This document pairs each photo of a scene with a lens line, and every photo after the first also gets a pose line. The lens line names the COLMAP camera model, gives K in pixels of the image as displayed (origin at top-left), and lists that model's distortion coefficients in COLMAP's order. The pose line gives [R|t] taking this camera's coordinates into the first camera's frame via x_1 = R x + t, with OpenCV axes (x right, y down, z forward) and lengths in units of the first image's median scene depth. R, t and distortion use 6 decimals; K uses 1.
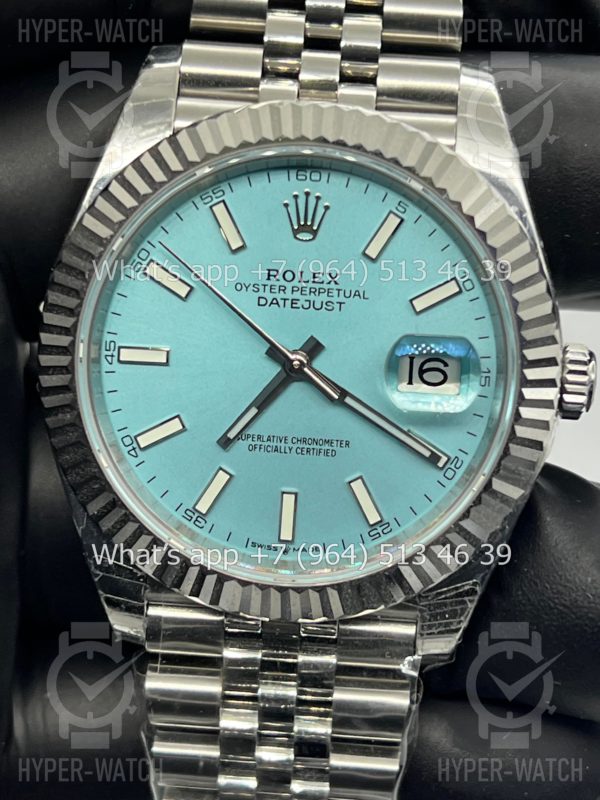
lens RADIAL K [[1805.7, 0, 311.1], [0, 1805.7, 408.7], [0, 0, 1]] dist [0.138819, 0.328580]
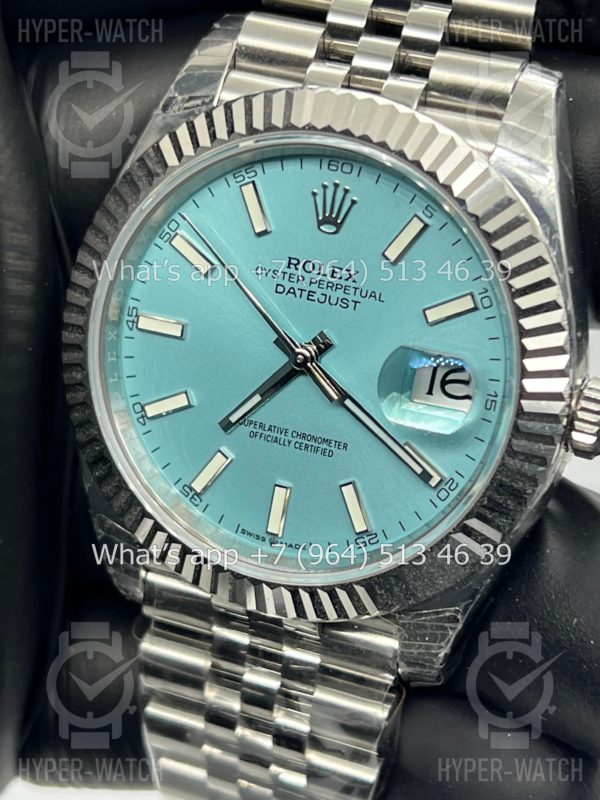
lens RADIAL K [[1805.7, 0, 311.1], [0, 1805.7, 408.7], [0, 0, 1]] dist [0.138819, 0.328580]
pose [[0.951313, 0.155904, -0.265890, 0.258777], [-0.141253, 0.987242, 0.073484, -0.069603], [0.273954, -0.032349, 0.961199, 0.063483]]
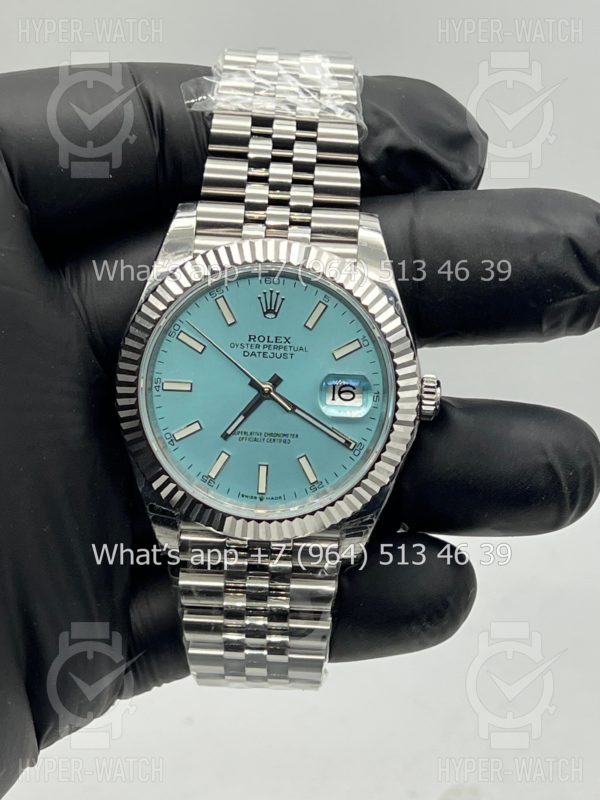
lens RADIAL K [[1805.7, 0, 311.1], [0, 1805.7, 408.7], [0, 0, 1]] dist [0.138819, 0.328580]
pose [[0.999693, -0.013180, 0.020962, -0.001955], [0.012953, 0.999856, 0.010935, -0.025188], [-0.021103, -0.010660, 0.999720, -0.717671]]
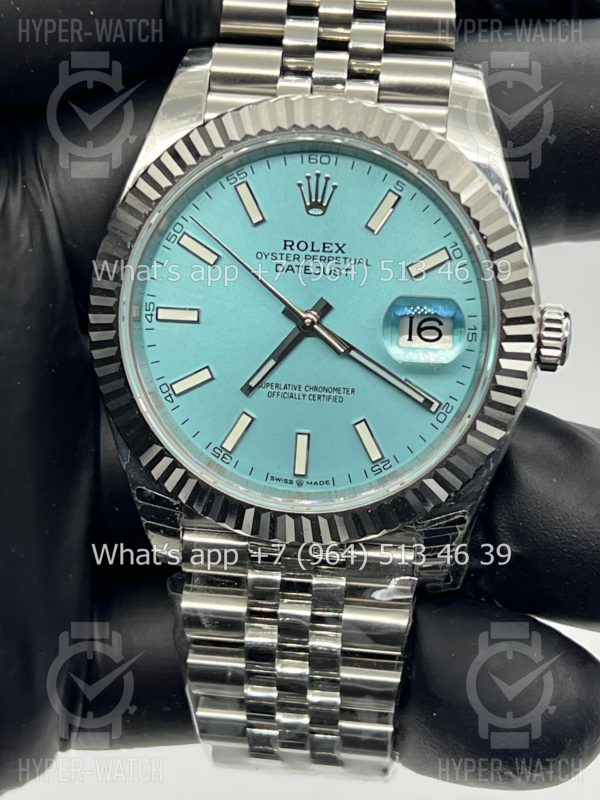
lens RADIAL K [[1805.7, 0, 311.1], [0, 1805.7, 408.7], [0, 0, 1]] dist [0.138819, 0.328580]
pose [[0.997960, 0.003587, -0.063748, 0.067511], [-0.003603, 0.999993, -0.000132, 0.030984], [0.063747, 0.000361, 0.997966, -0.156964]]
